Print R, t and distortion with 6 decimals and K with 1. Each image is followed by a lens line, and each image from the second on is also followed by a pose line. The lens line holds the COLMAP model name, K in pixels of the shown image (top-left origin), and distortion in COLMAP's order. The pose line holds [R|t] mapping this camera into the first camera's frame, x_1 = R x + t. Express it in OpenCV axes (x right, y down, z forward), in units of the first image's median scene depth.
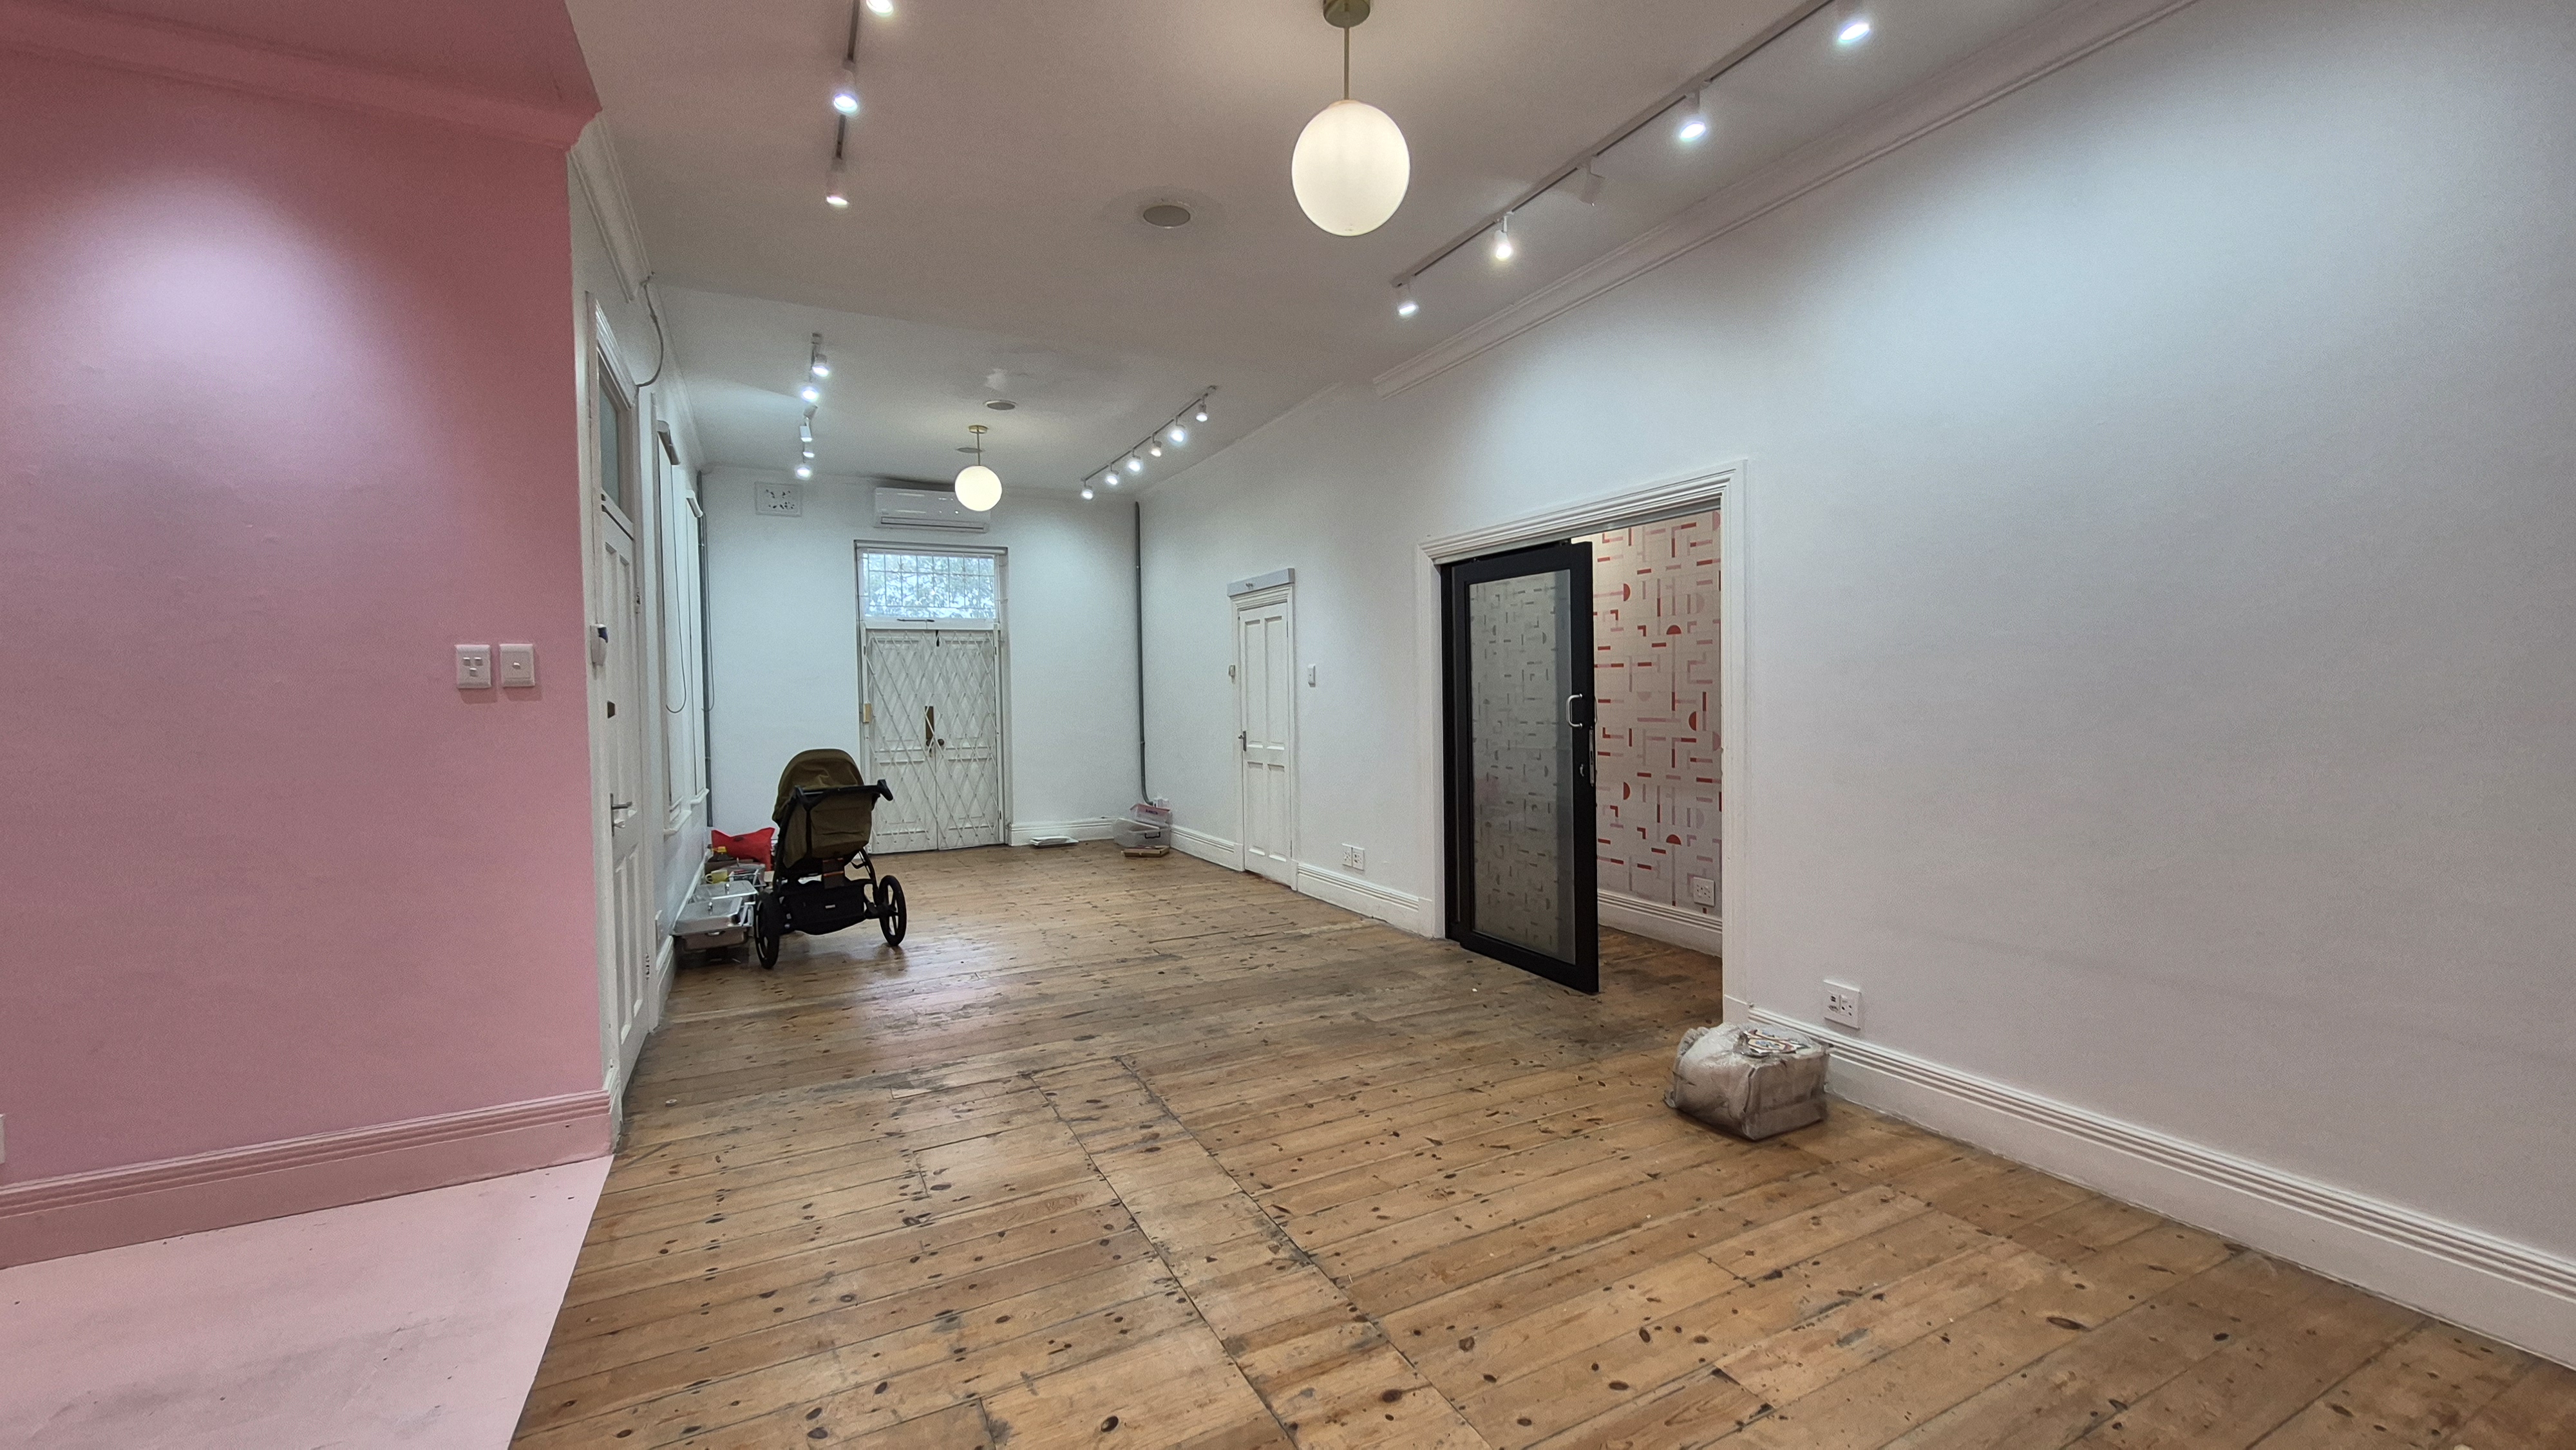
lens RADIAL K [[1018.7, 0, 1293.0], [0, 1018.7, 718.4], [0, 0, 1]] dist [0.002335, 0.000016]
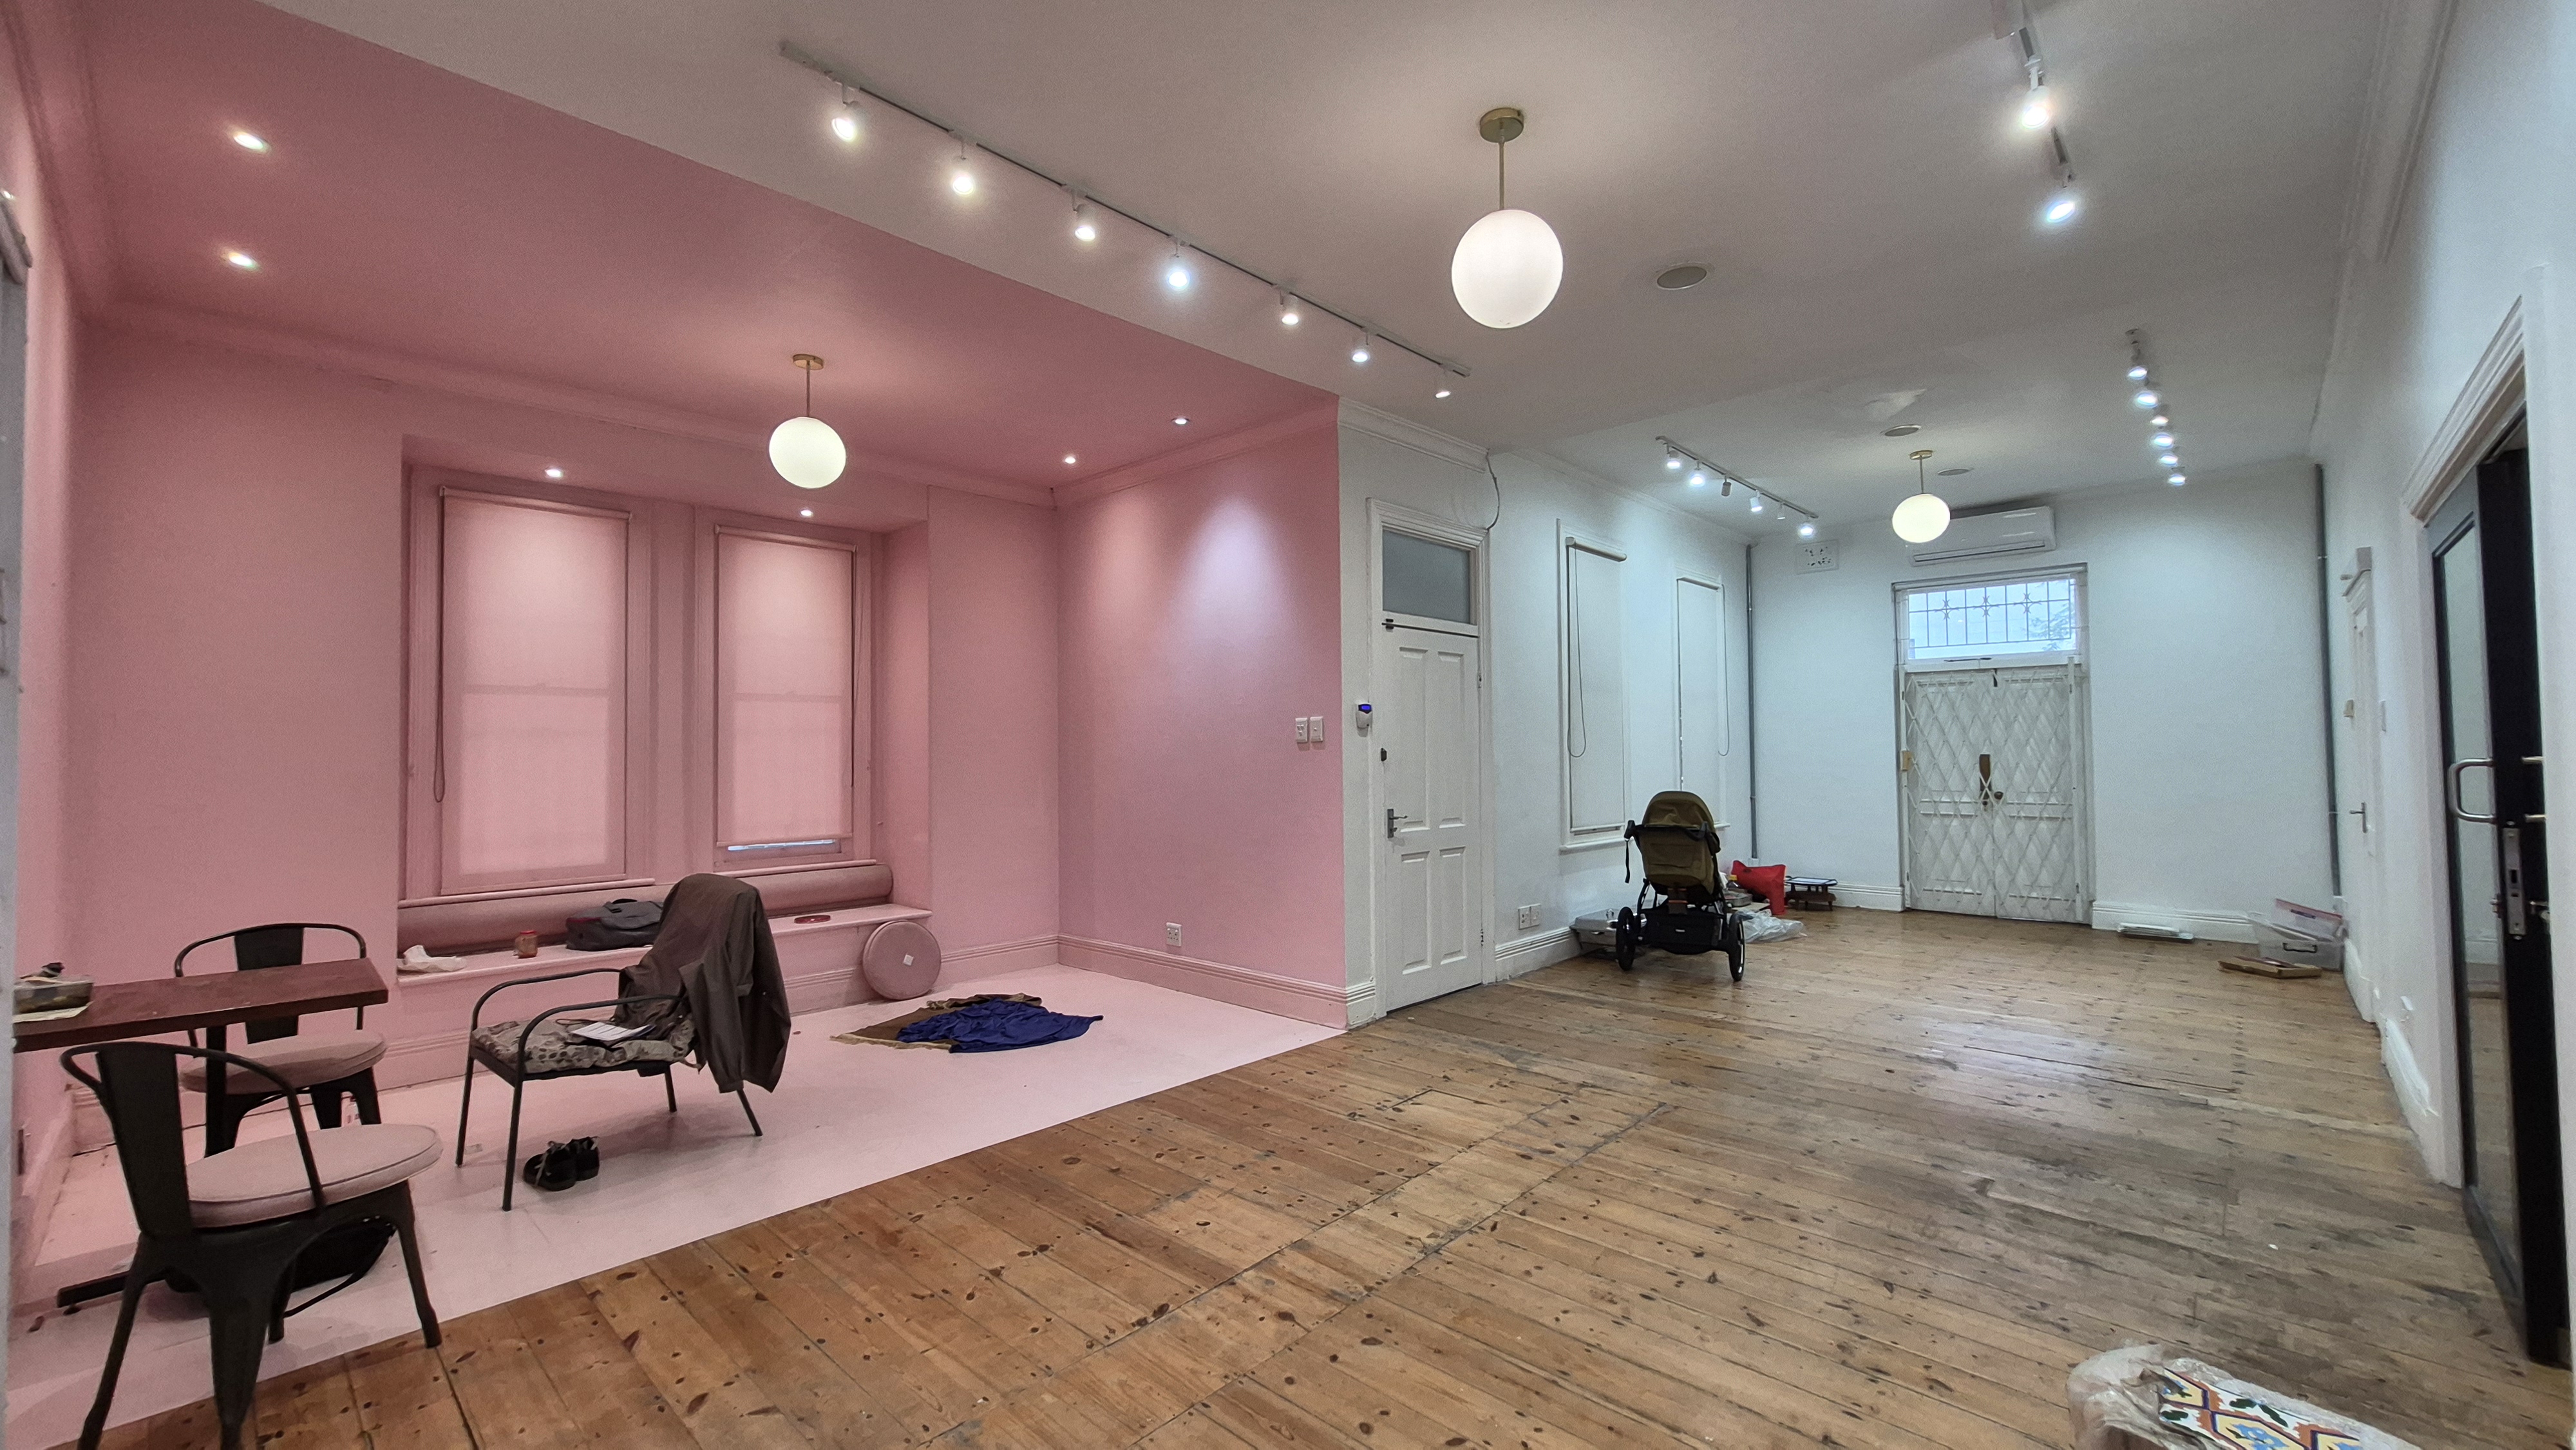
lens RADIAL K [[1018.7, 0, 1293.0], [0, 1018.7, 718.4], [0, 0, 1]] dist [0.002335, 0.000016]
pose [[0.331972, -0.016282, -0.943149, 0.657247], [-0.020717, 0.999484, -0.024546, -0.020039], [0.943062, 0.027688, 0.331464, 0.292462]]
